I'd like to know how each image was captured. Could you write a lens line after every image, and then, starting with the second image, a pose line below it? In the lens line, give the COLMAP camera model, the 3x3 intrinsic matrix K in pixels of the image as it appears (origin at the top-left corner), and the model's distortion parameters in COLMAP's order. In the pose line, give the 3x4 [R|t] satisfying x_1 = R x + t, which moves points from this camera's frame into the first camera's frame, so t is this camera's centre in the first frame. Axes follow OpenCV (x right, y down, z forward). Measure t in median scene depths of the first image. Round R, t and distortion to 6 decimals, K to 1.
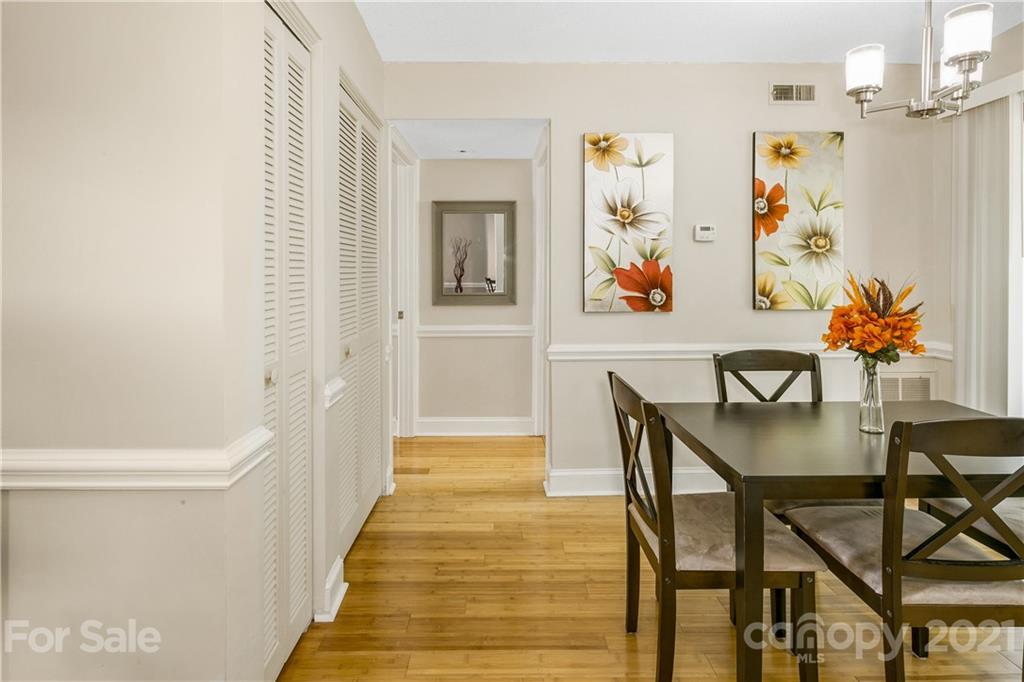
lens RADIAL K [[500.8, 0, 507.4], [0, 500.8, 270.6], [0, 0, 1]] dist [-0.000251, -0.000260]
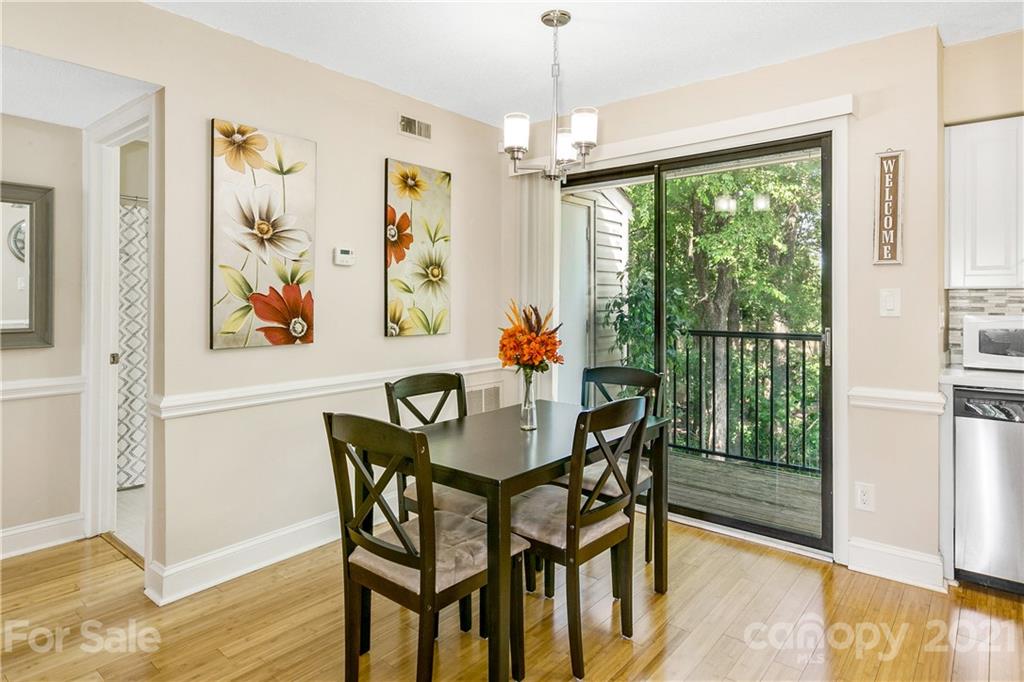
lens RADIAL K [[585.6, 0, 511.4], [0, 585.6, 298.0], [0, 0, 1]] dist [0.001346, 0.000132]
pose [[0.640597, 0.006781, 0.767848, -0.244392], [-0.009324, 0.999956, -0.001052, -0.000059], [-0.767821, -0.006485, 0.640632, 0.064792]]
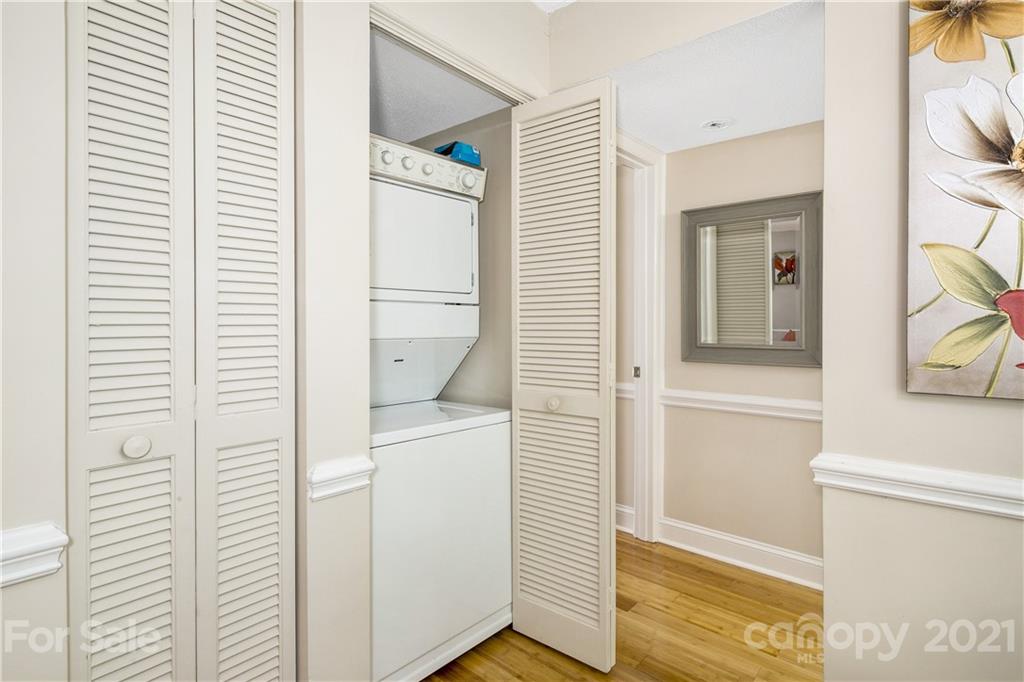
lens RADIAL K [[505.3, 0, 513.5], [0, 505.3, 322.7], [0, 0, 1]] dist [-0.000626, -0.000236]
pose [[0.750198, 0.000779, -0.661213, 0.186156], [0.000360, 0.999999, 0.001586, 0.019937], [0.661213, -0.001427, 0.750197, 0.427936]]
